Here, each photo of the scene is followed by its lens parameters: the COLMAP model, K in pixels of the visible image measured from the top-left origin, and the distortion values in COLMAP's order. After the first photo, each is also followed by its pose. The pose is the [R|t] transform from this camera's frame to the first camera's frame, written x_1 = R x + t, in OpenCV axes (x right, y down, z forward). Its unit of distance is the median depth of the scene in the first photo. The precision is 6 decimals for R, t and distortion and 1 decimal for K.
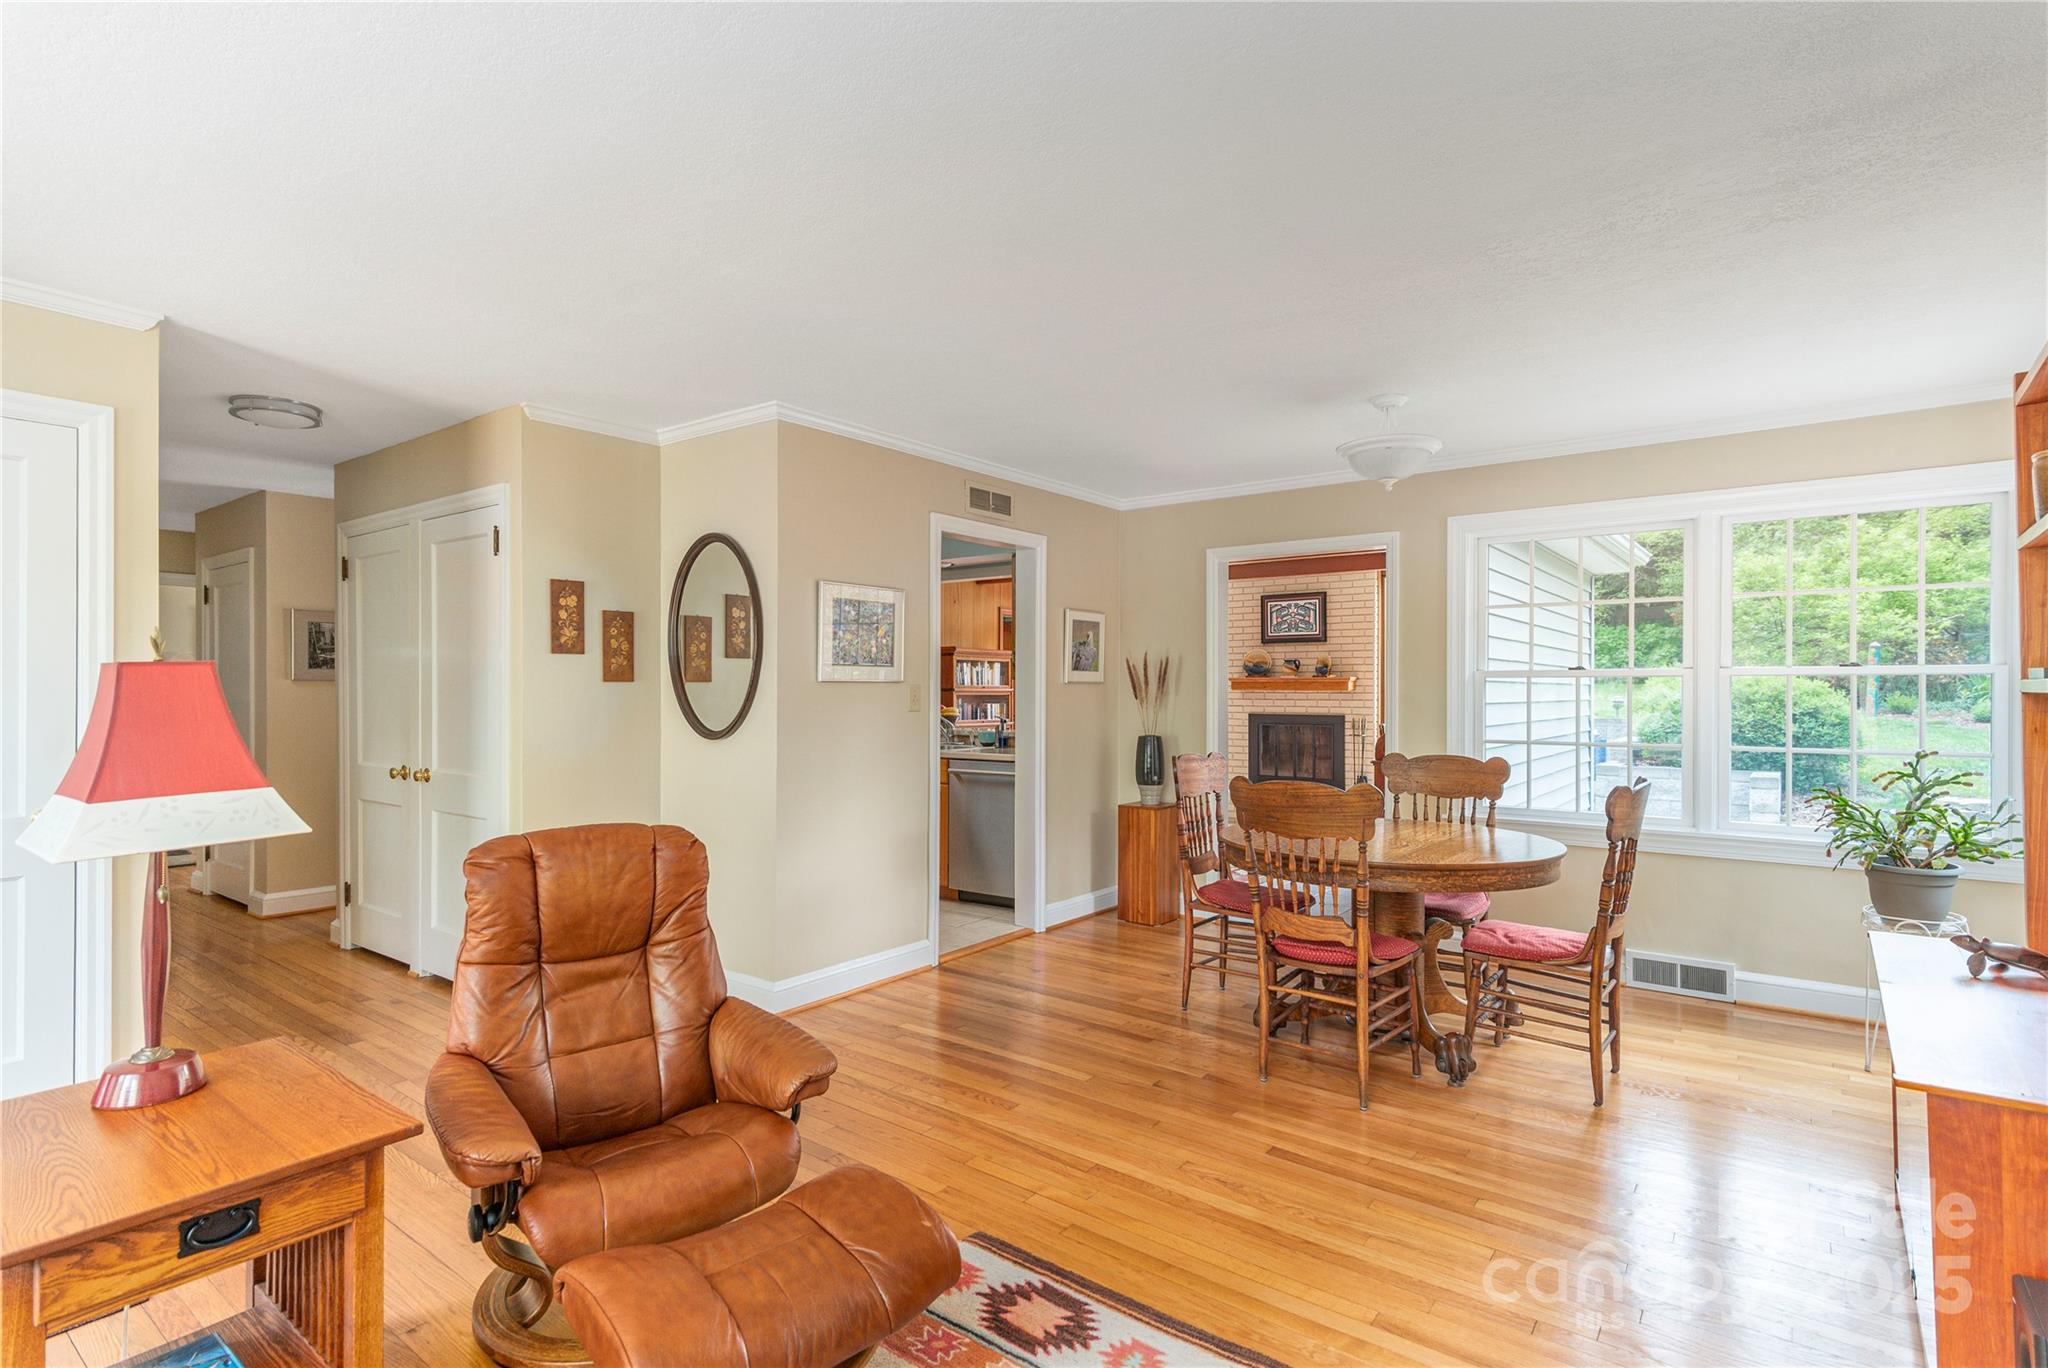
lens RADIAL K [[997.7, 0, 1042.8], [0, 997.7, 686.3], [0, 0, 1]] dist [0.009369, -0.000906]
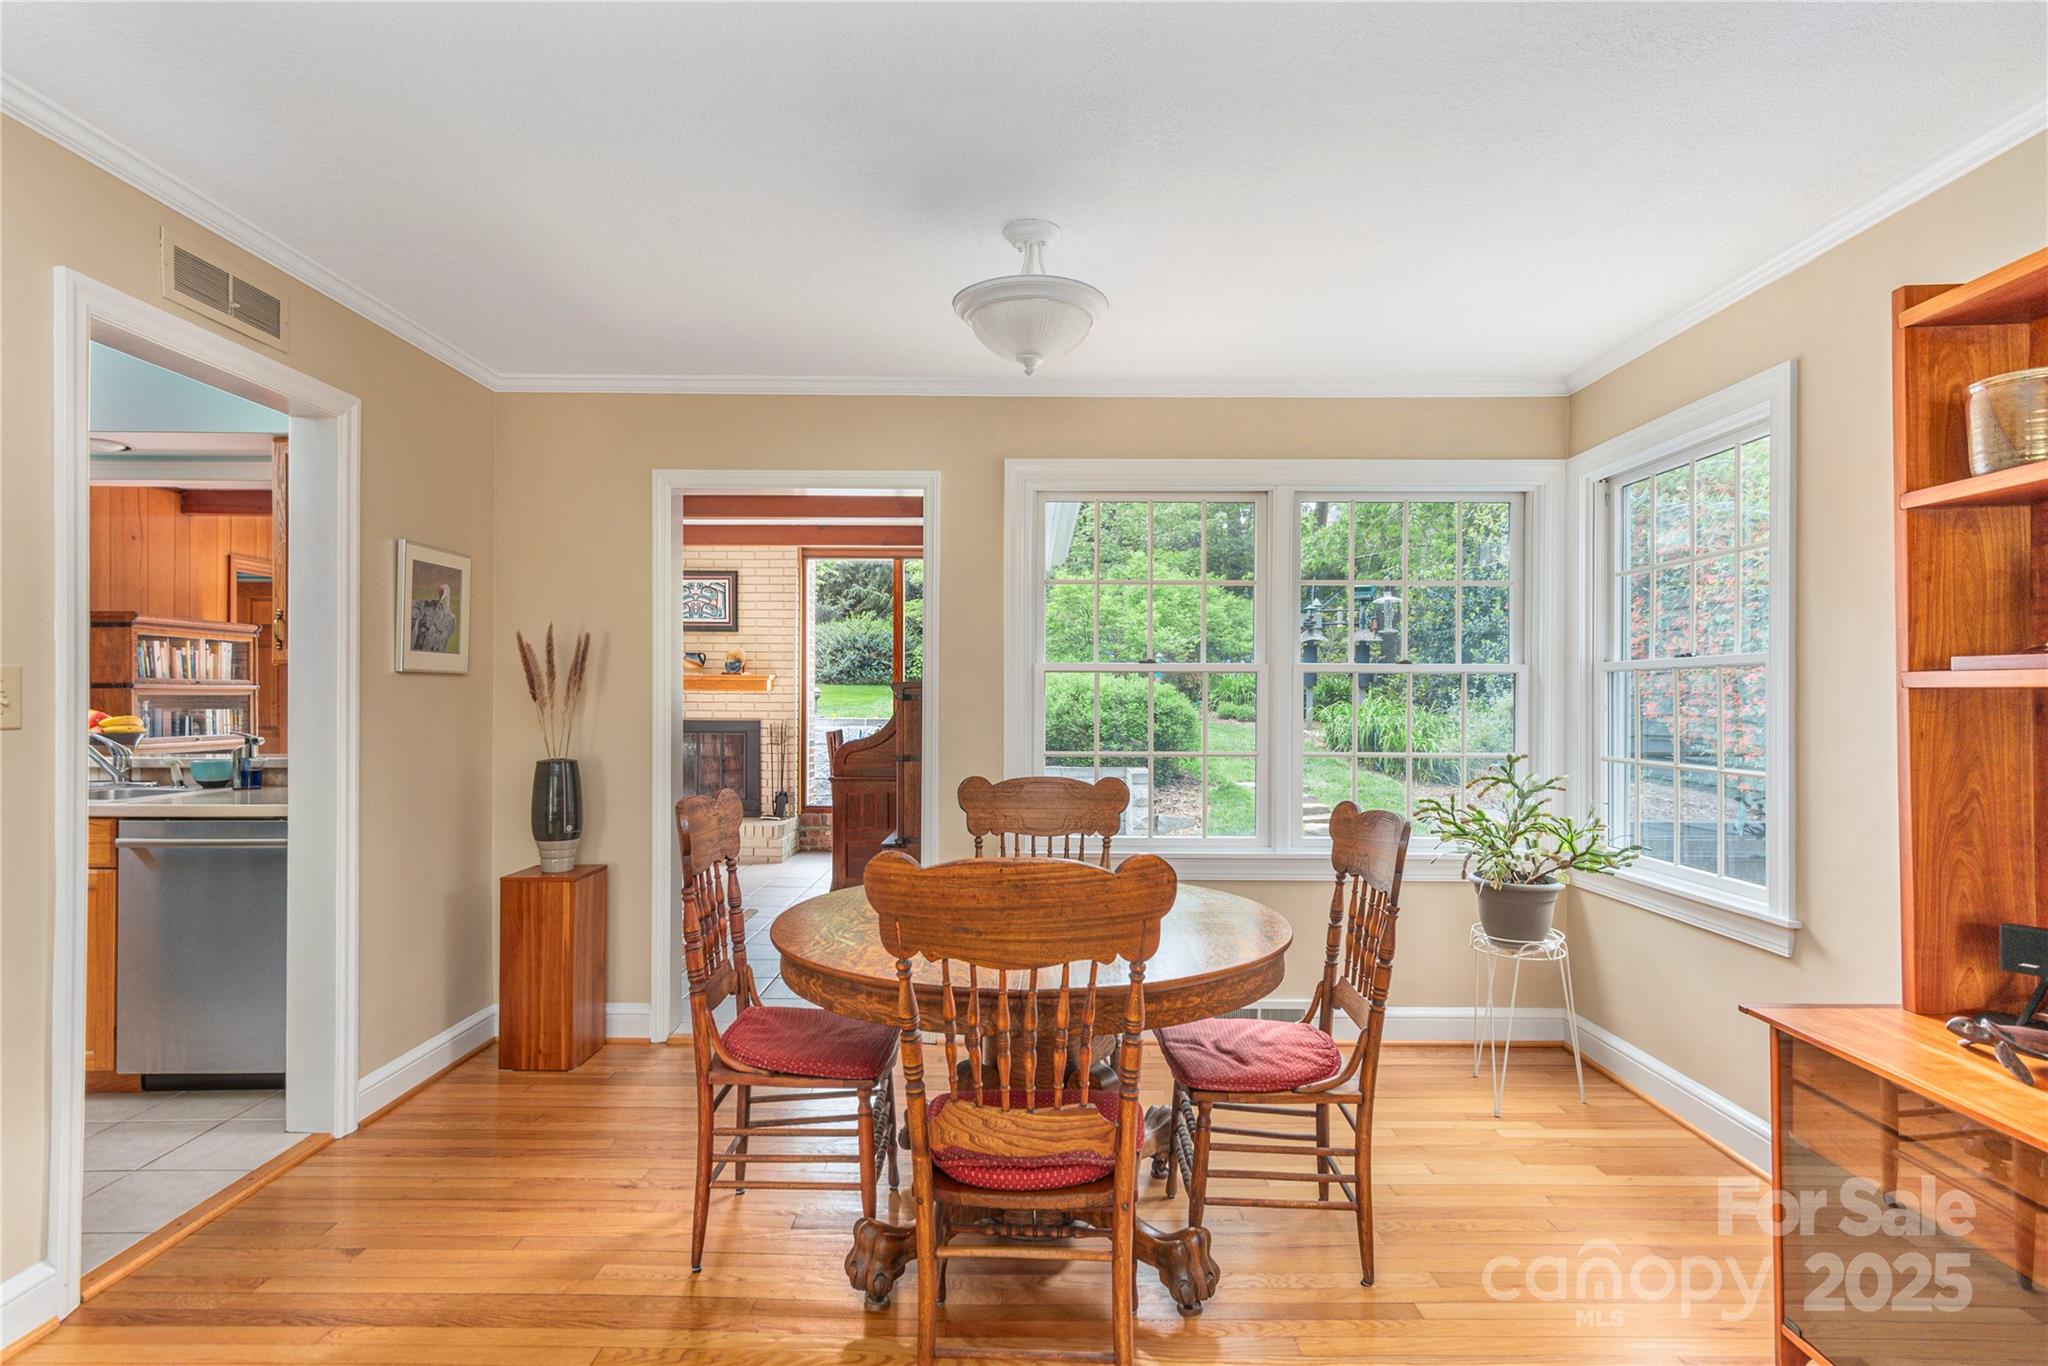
lens RADIAL K [[997.7, 0, 1020.3], [0, 997.7, 697.5], [0, 0, 1]] dist [0.009369, -0.000906]
pose [[0.805570, 0.000653, 0.592501, -0.027621], [-0.005509, 0.999964, 0.006388, 0.005283], [-0.592476, -0.008410, 0.805545, 0.326448]]
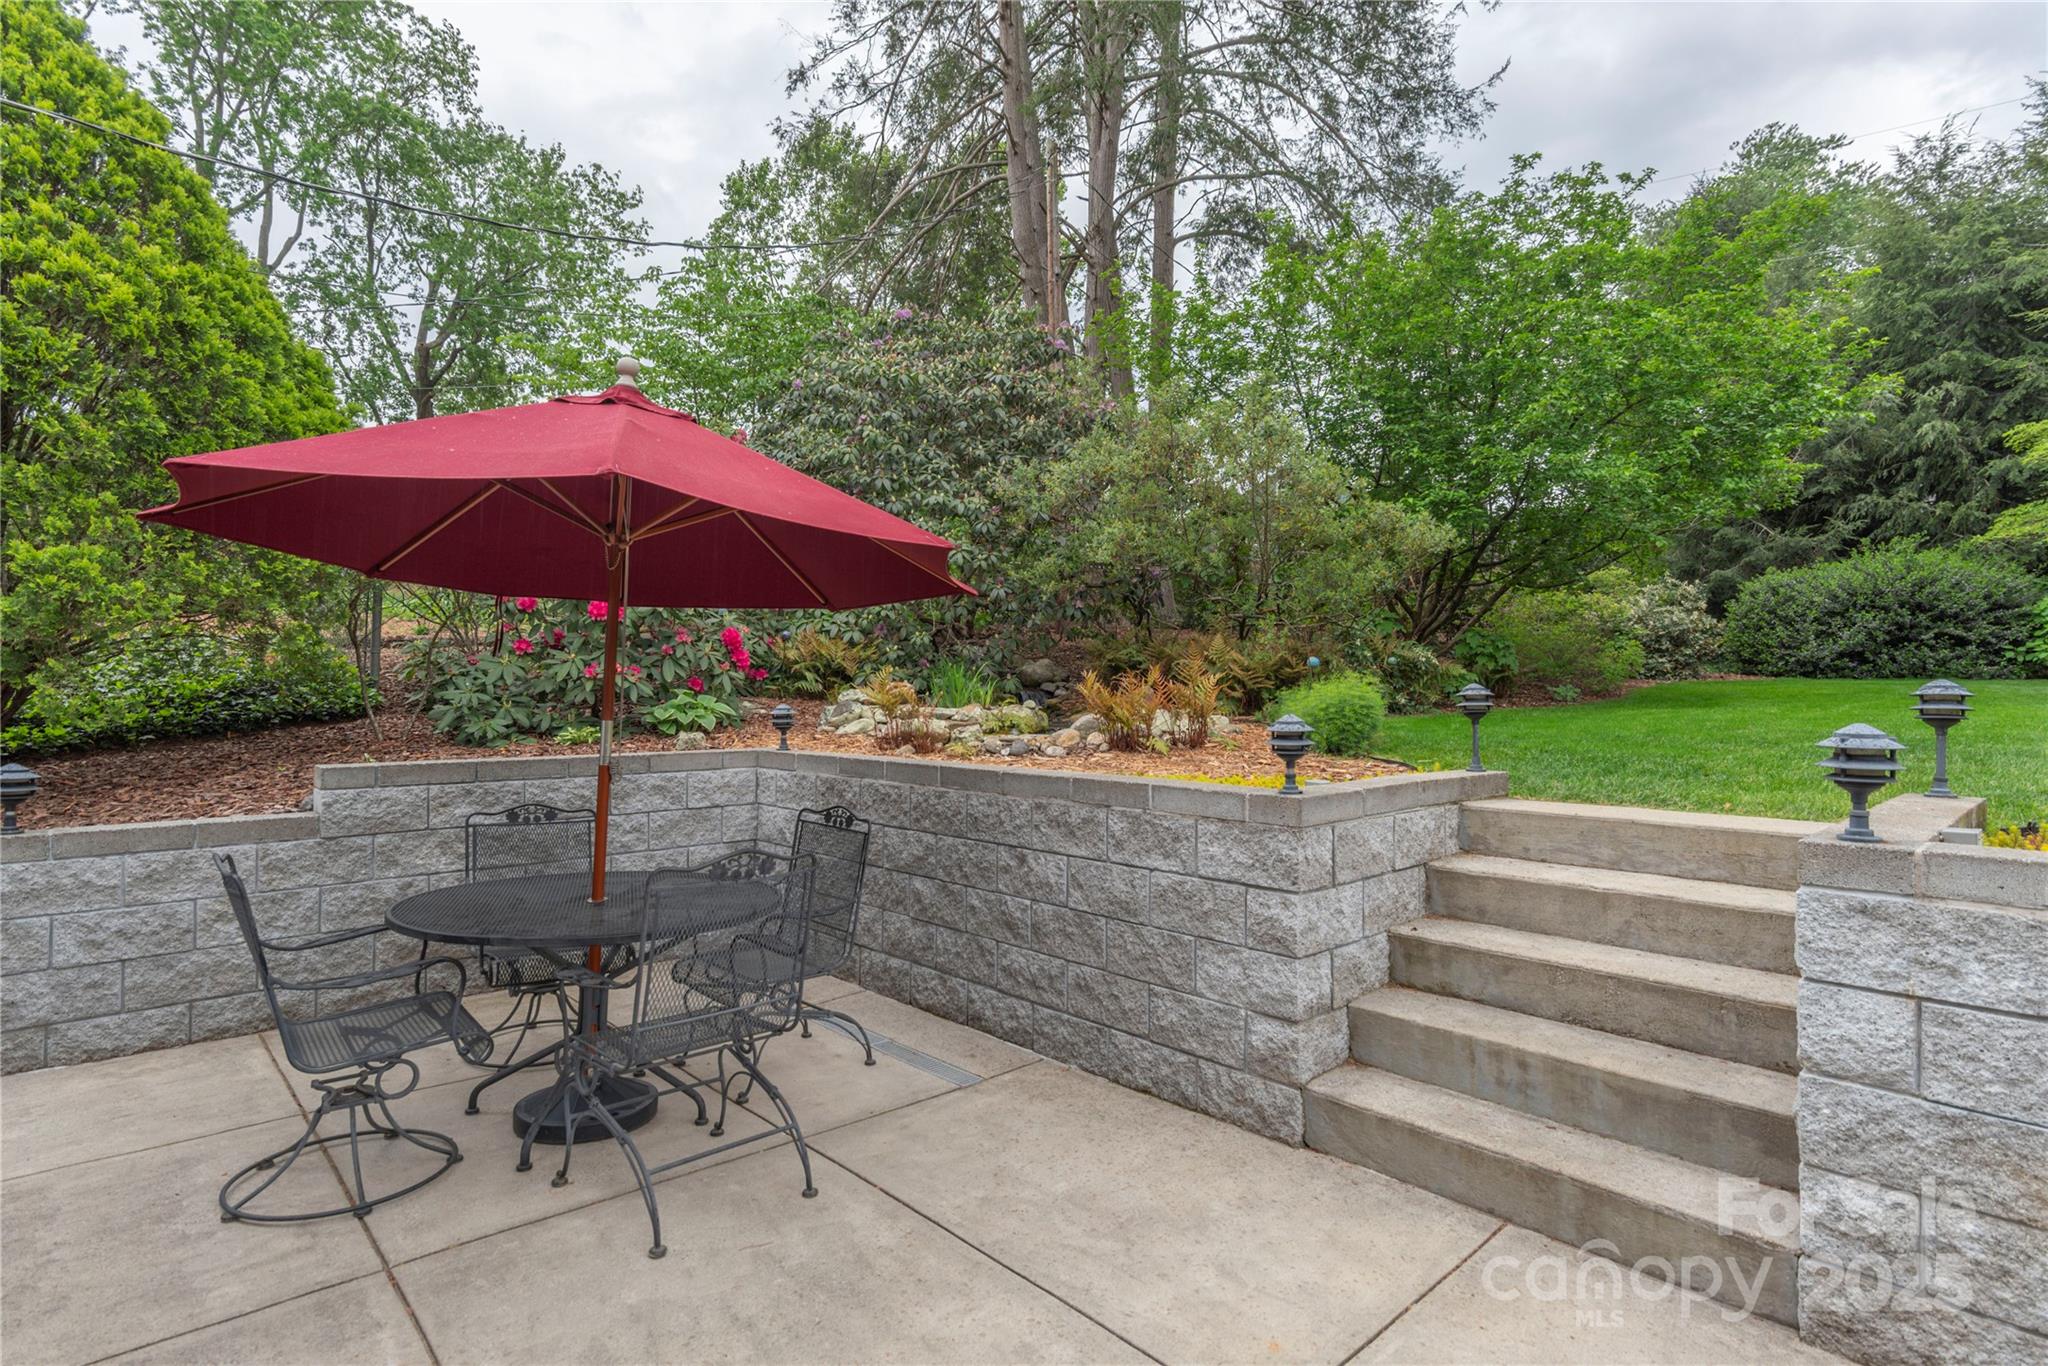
lens RADIAL K [[997.7, 0, 1004.4], [0, 997.7, 685.0], [0, 0, 1]] dist [0.009369, -0.000906]
pose [[0.979670, 0.002439, -0.200602, 0.581742], [-0.002679, 0.999996, -0.000923, 0.005475], [0.200599, 0.001441, 0.979672, 1.866062]]
